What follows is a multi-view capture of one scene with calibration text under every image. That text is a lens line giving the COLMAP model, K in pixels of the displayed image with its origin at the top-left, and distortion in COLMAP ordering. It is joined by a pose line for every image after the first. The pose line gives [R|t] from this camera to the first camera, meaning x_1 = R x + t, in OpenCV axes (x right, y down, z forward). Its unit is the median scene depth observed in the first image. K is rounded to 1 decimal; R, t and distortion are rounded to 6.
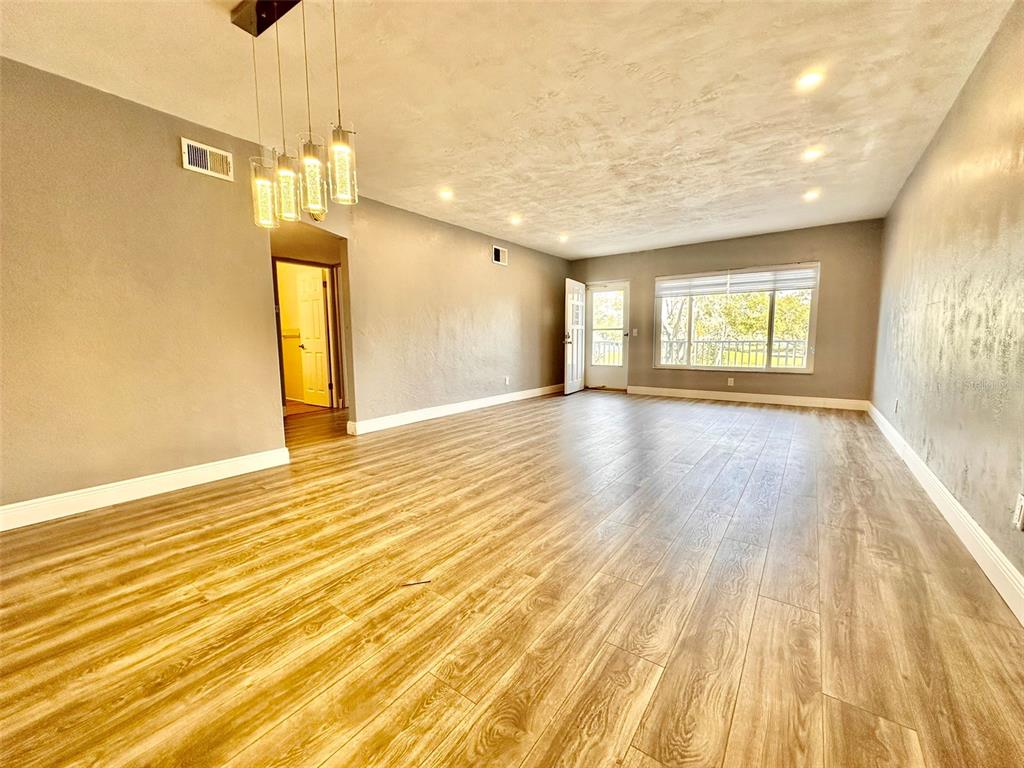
lens RADIAL K [[407.7, 0, 512.7], [0, 407.7, 383.9], [0, 0, 1]] dist [-0.002464, 0.000839]
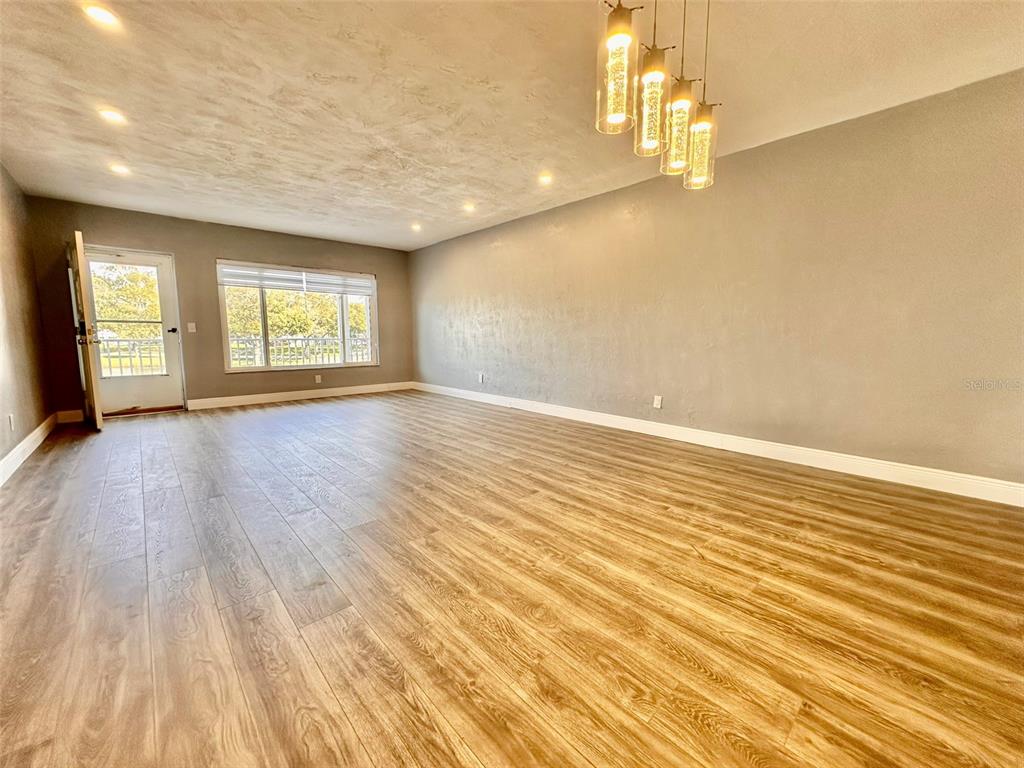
lens RADIAL K [[407.7, 0, 511.8], [0, 407.7, 383.8], [0, 0, 1]] dist [-0.002464, 0.000839]
pose [[0.194560, -0.108053, 0.974921, -1.009037], [0.103304, 0.990644, 0.089180, -0.094306], [-0.975436, 0.083362, 0.203902, 0.888149]]
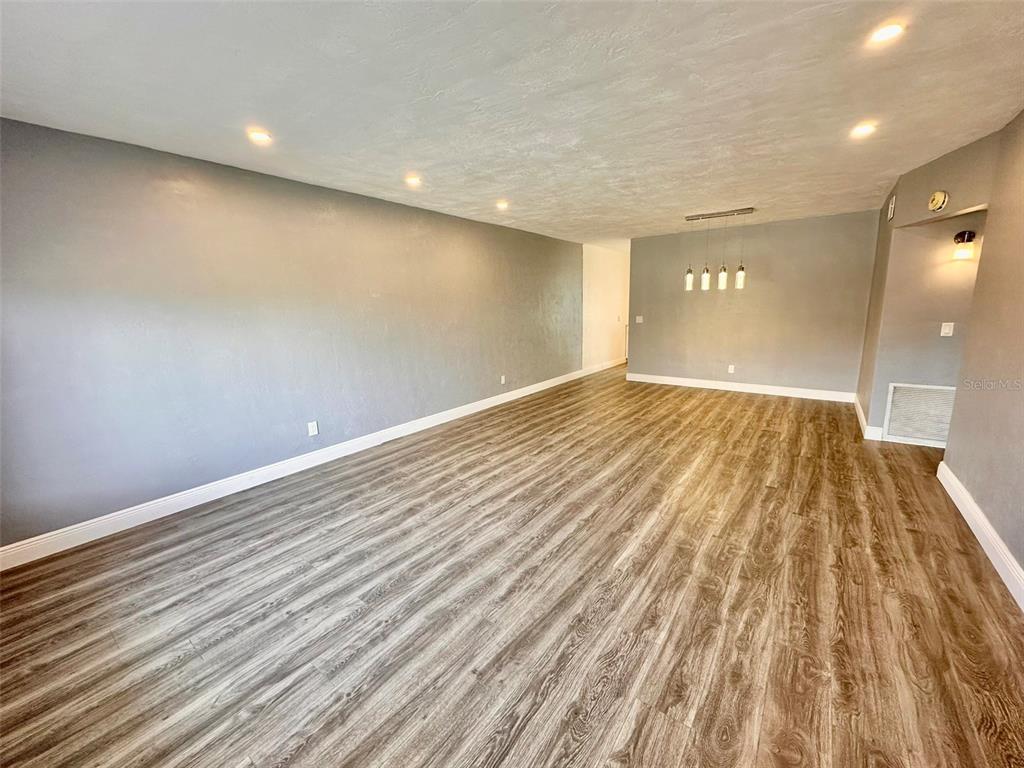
lens RADIAL K [[407.7, 0, 511.7], [0, 407.7, 386.4], [0, 0, 1]] dist [-0.002464, 0.000839]
pose [[-0.999232, 0.034608, 0.018367, 0.702404], [0.038537, 0.952728, 0.301369, -0.533225], [-0.007069, 0.301846, -0.953331, 3.112475]]
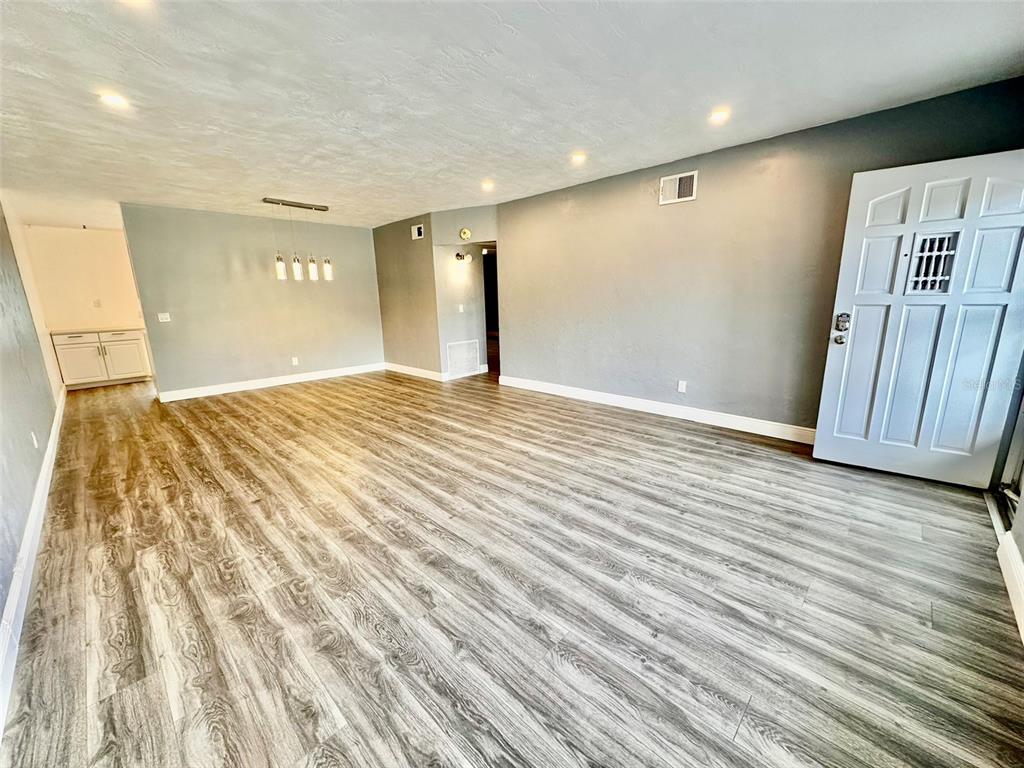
lens RADIAL K [[407.7, 0, 513.9], [0, 407.7, 385.3], [0, 0, 1]] dist [-0.002464, 0.000839]
pose [[-0.132083, 0.228168, -0.964621, 1.791893], [-0.084167, 0.967051, 0.240268, -0.394181], [0.987659, 0.112925, -0.108527, 2.243155]]
